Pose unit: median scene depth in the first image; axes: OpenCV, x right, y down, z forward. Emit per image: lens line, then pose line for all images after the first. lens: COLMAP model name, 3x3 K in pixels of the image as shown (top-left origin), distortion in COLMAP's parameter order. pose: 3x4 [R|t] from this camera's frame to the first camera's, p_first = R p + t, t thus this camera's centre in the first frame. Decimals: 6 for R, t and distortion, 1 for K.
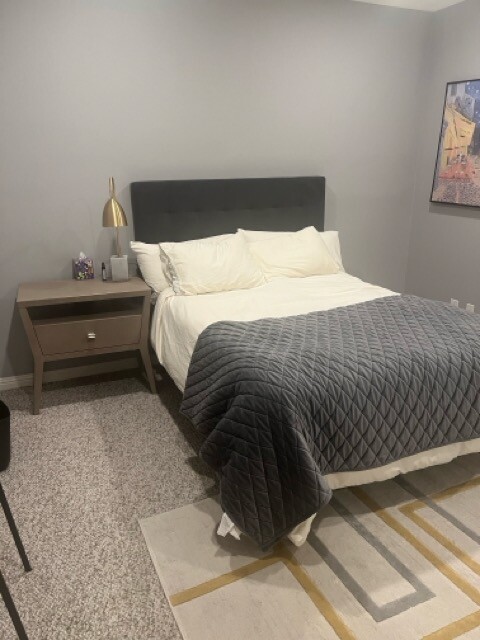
lens RADIAL K [[487.4, 0, 236.2], [0, 487.4, 319.5], [0, 0, 1]] dist [0.028326, -0.036908]
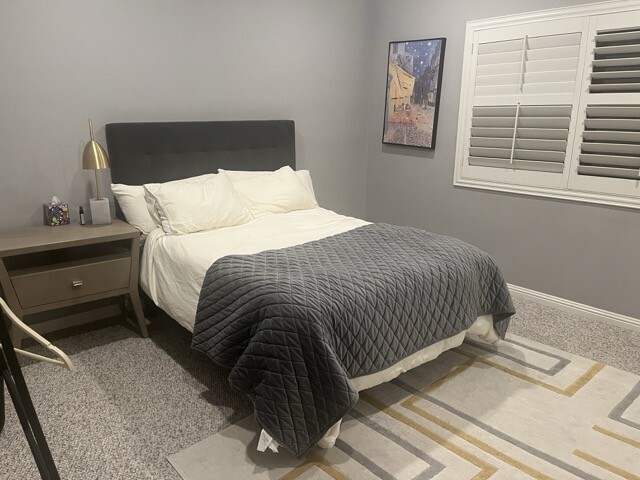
lens RADIAL K [[487.4, 0, 323.4], [0, 487.4, 240.5], [0, 0, 1]] dist [0.028326, -0.036908]
pose [[0.953808, -0.061331, 0.294090, -0.136518], [0.073582, 0.996815, -0.030764, 0.018064], [-0.291266, 0.050983, 0.955283, -0.062574]]
